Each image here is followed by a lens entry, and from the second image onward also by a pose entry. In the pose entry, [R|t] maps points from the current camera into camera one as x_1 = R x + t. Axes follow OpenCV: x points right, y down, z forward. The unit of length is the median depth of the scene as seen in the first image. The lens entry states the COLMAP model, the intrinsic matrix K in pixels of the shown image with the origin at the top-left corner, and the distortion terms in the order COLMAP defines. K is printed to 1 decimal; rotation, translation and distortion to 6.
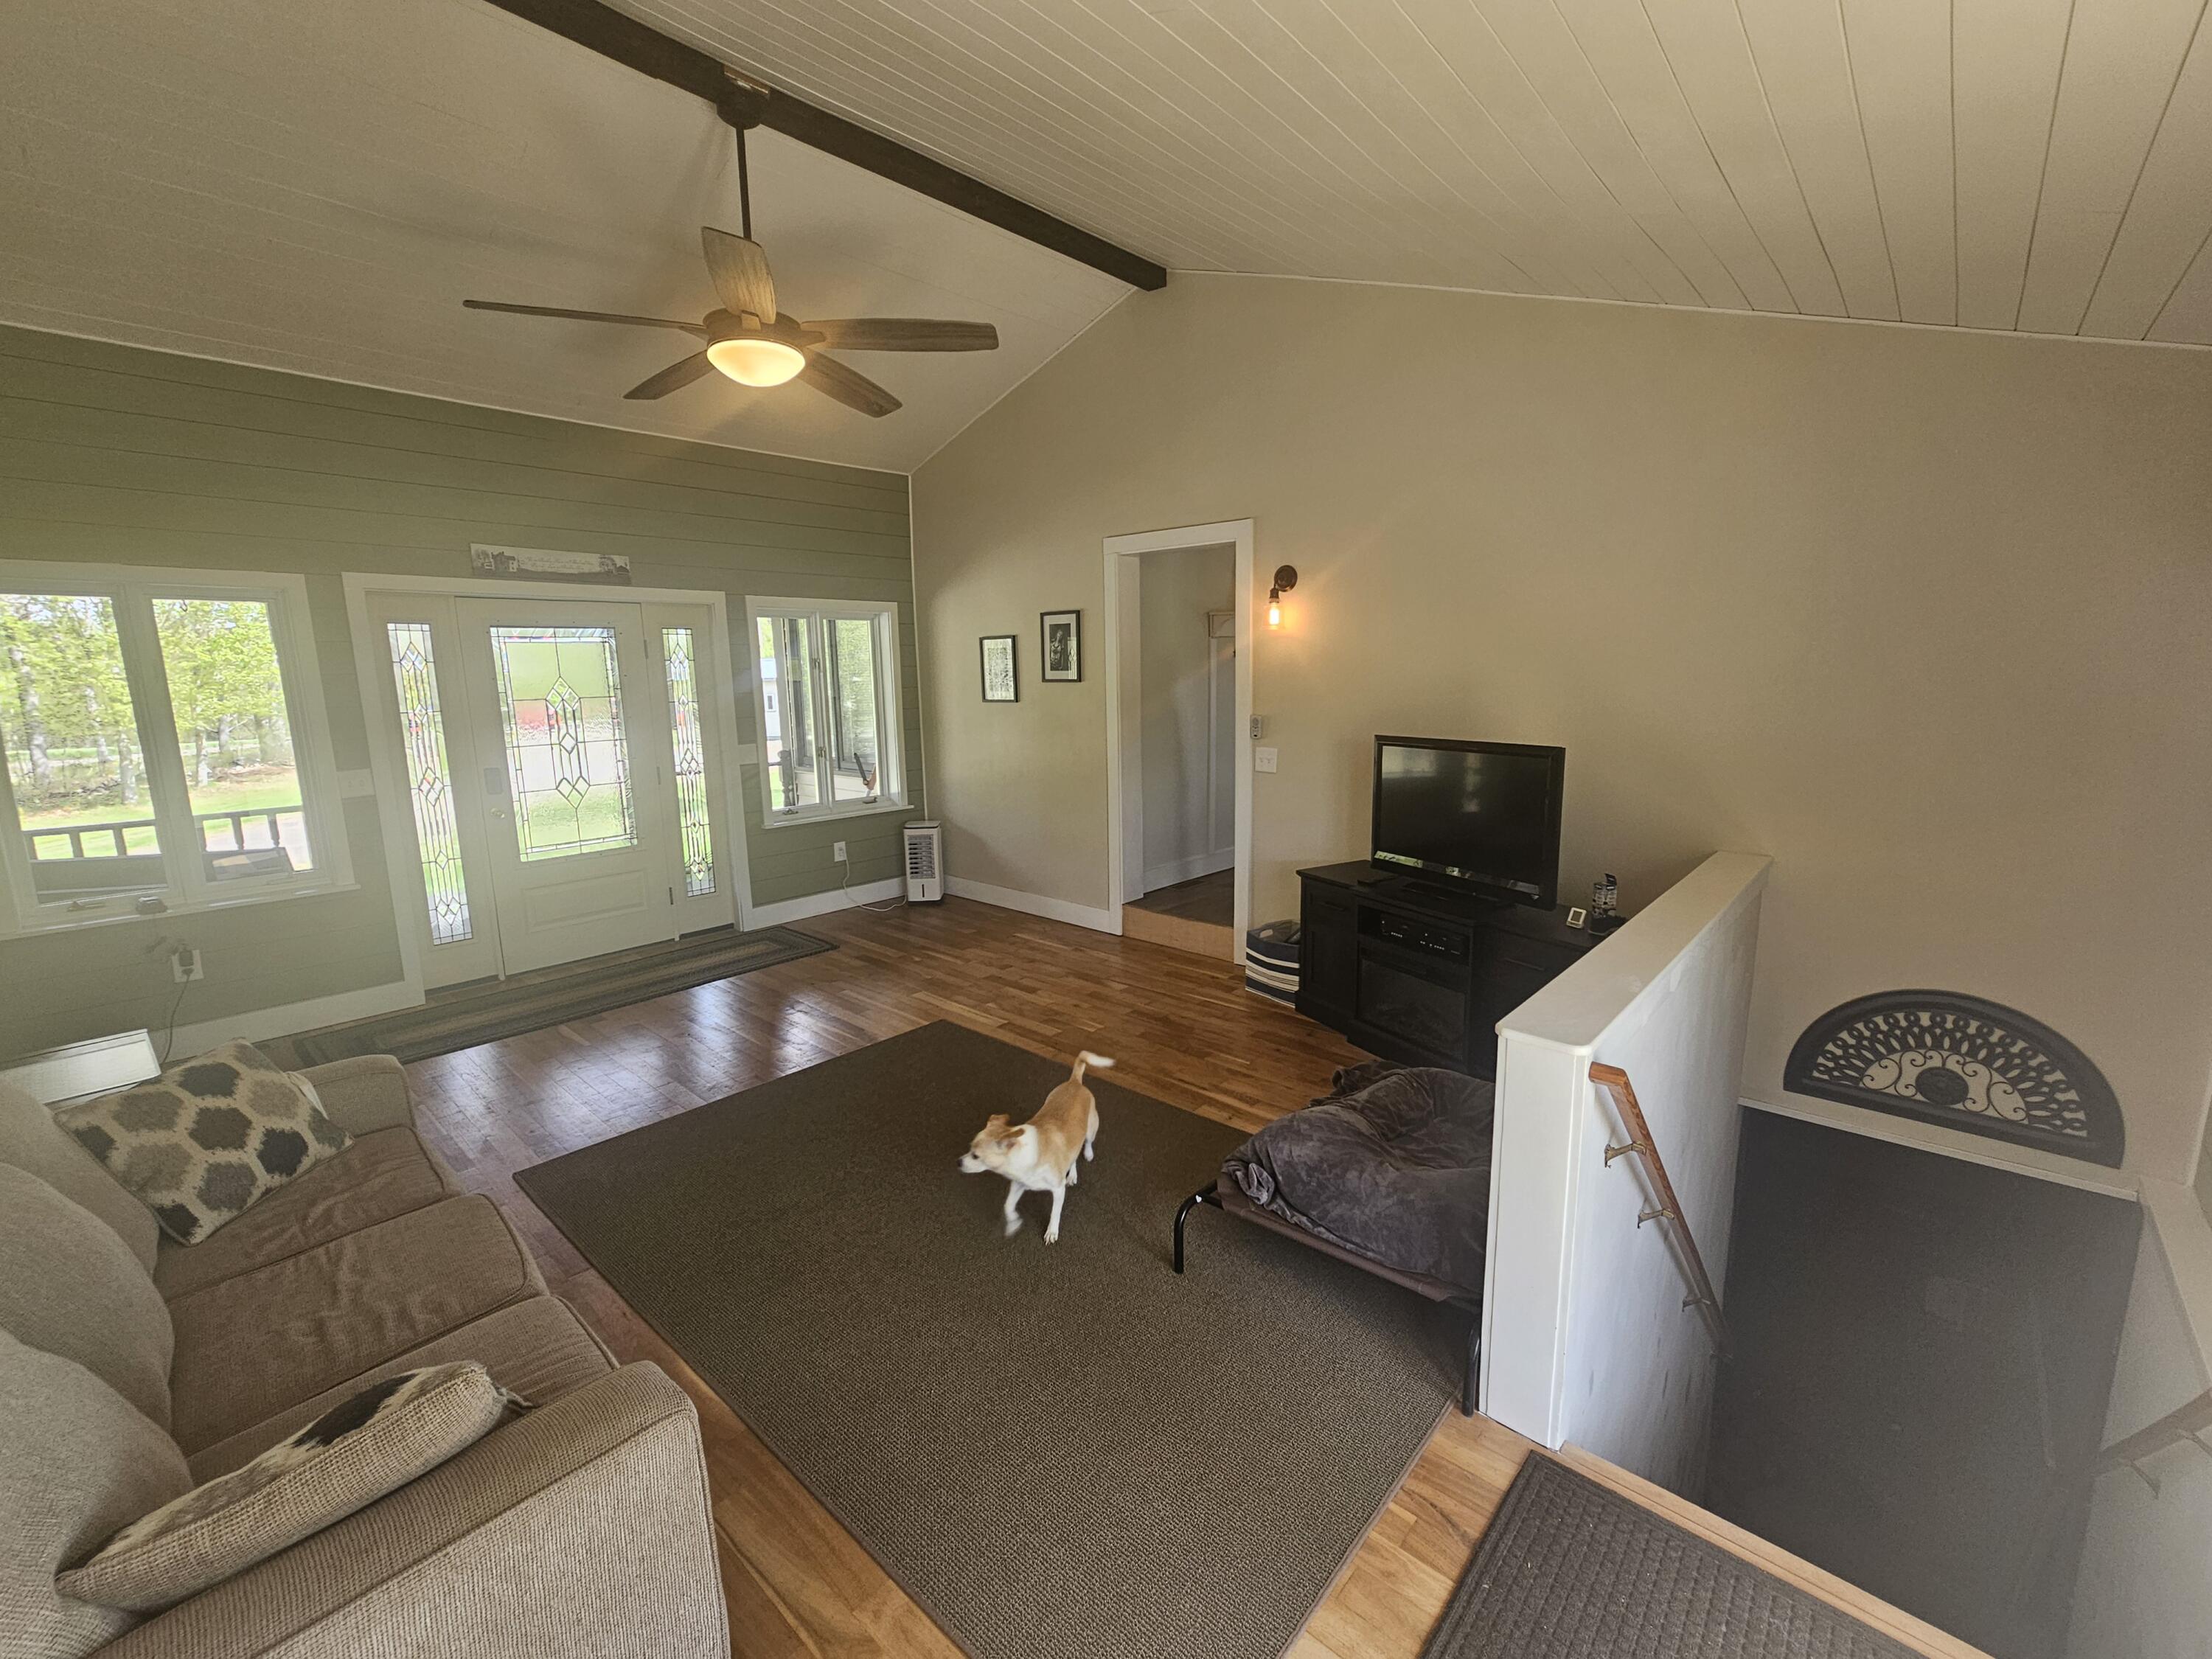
lens RADIAL K [[926.9, 0, 1106.0], [0, 926.9, 829.5], [0, 0, 1]] dist [0.001605, -0.000082]
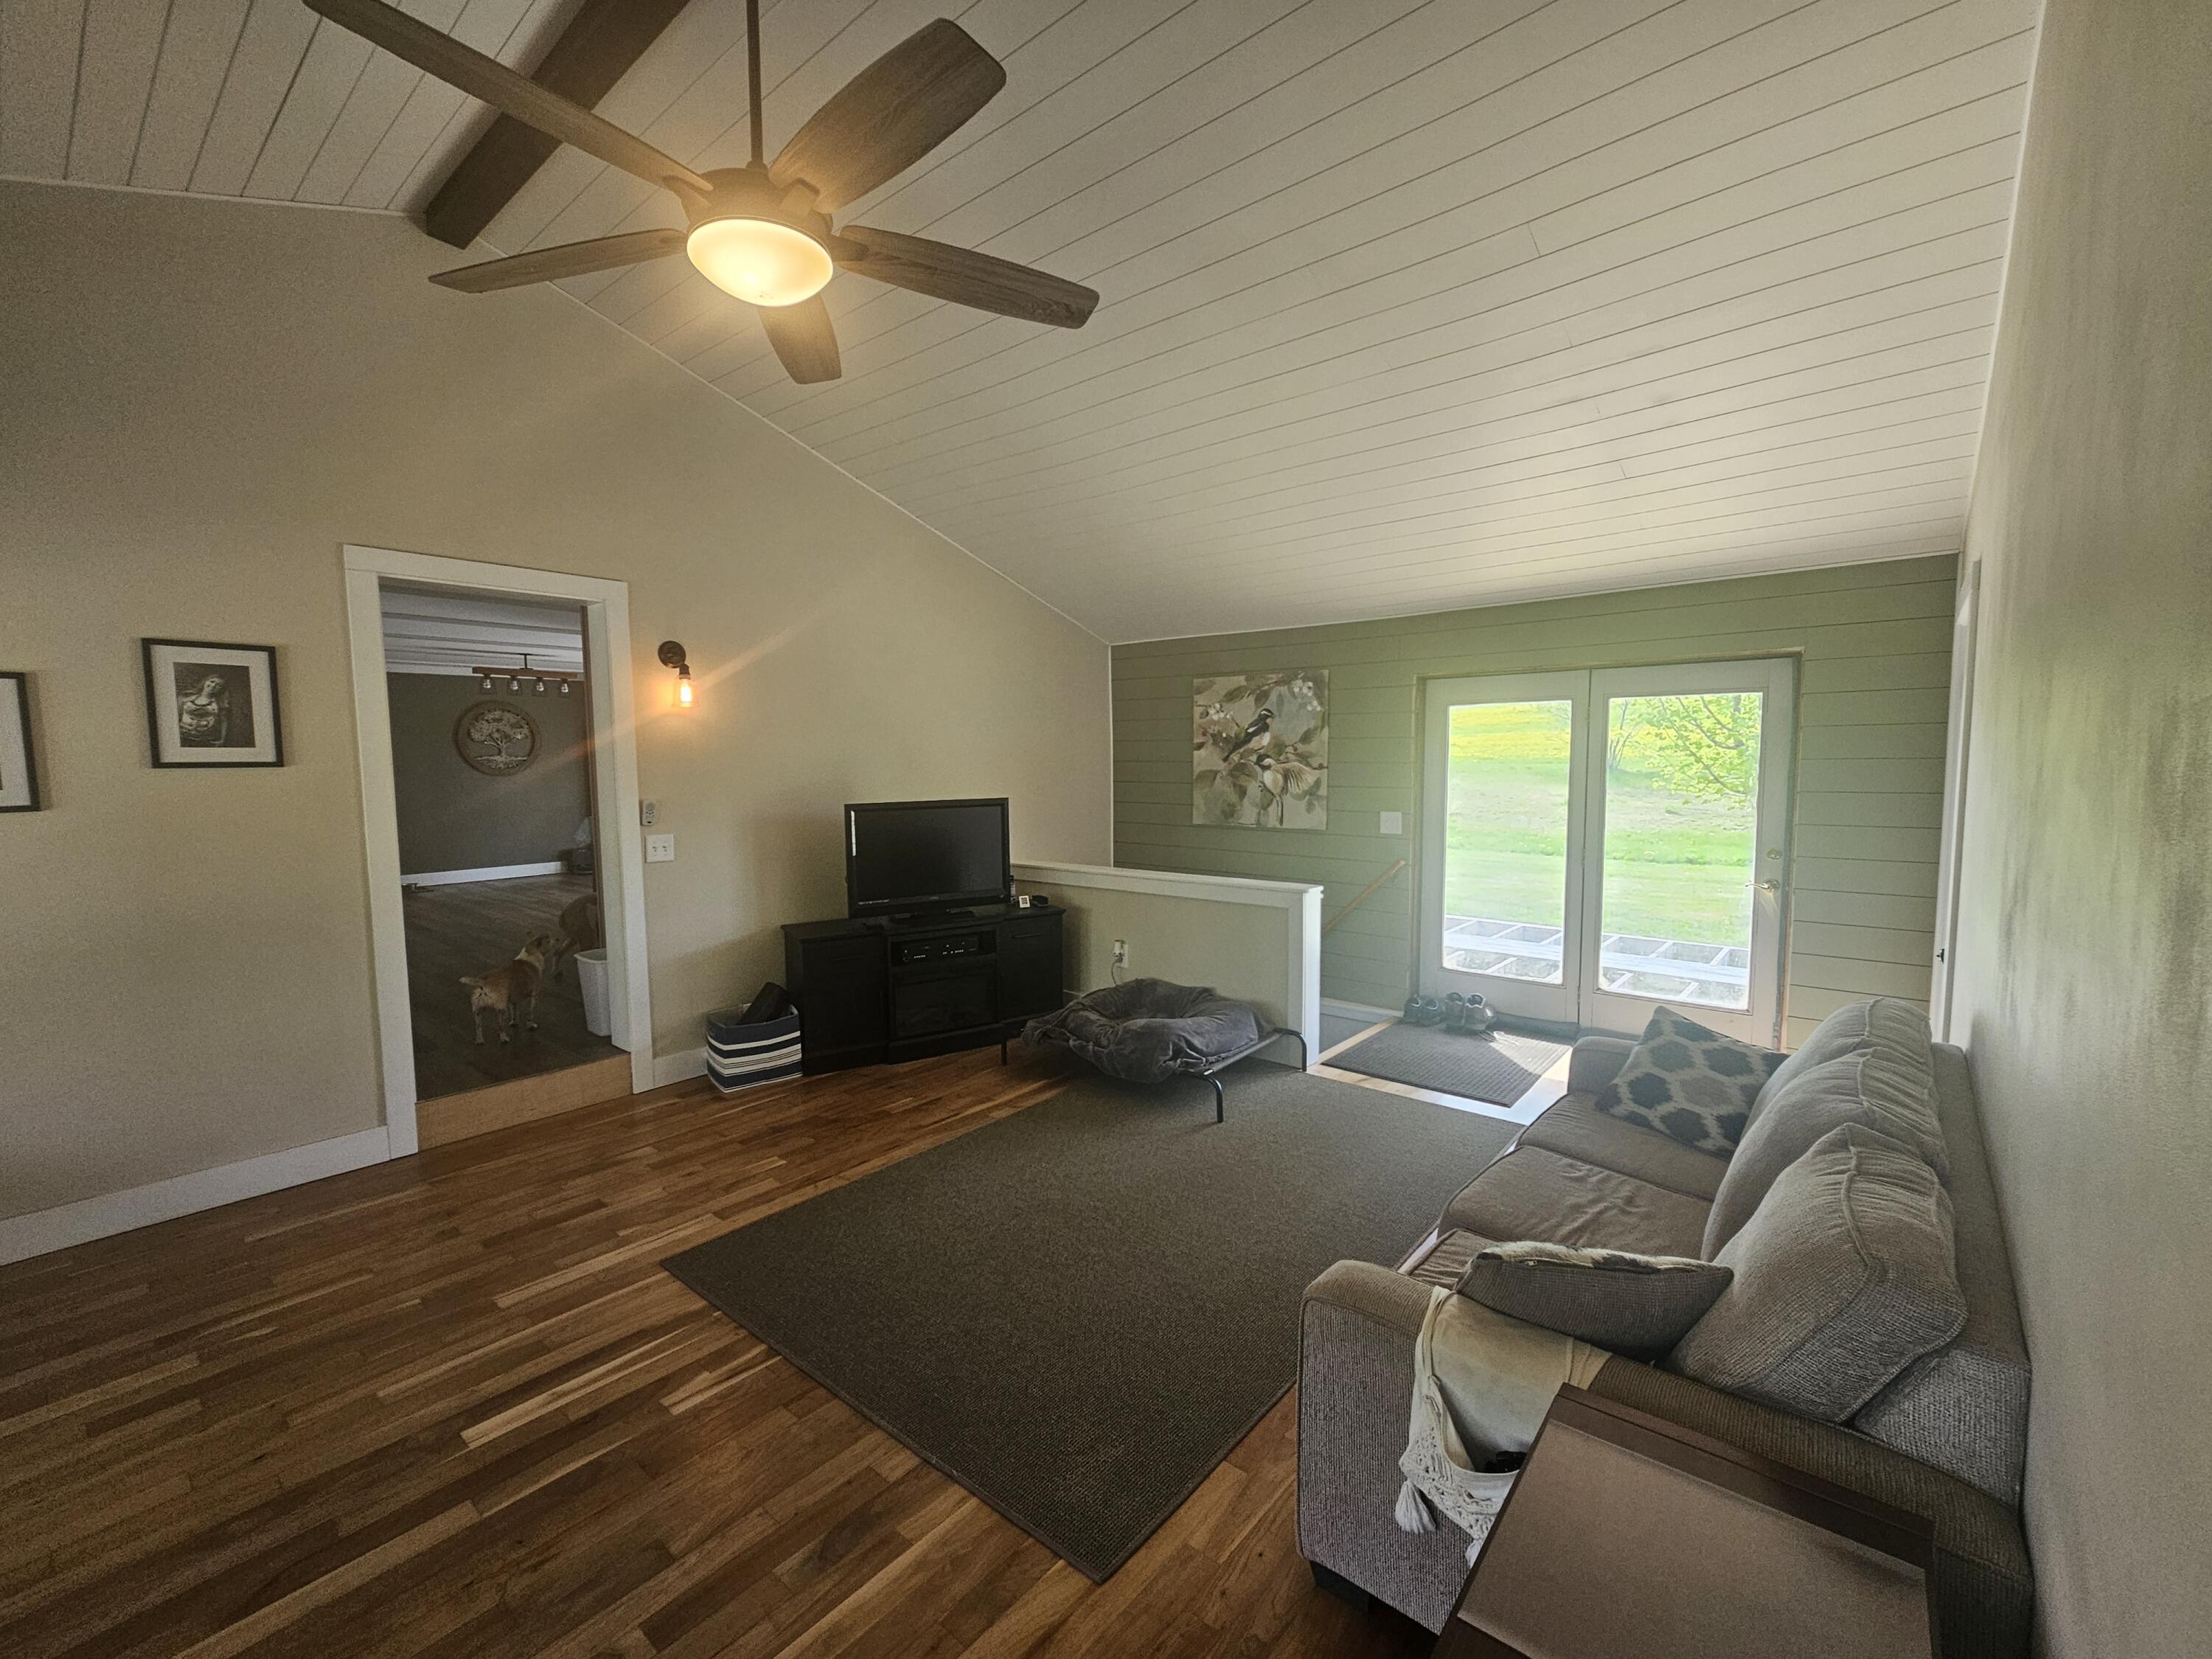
lens RADIAL K [[926.9, 0, 1106.0], [0, 926.9, 829.5], [0, 0, 1]] dist [0.001605, -0.000082]
pose [[-0.027005, -0.061145, 0.997763, -0.741438], [0.182910, 0.980974, 0.065067, -0.072250], [-0.982759, 0.184258, -0.015307, 0.581350]]
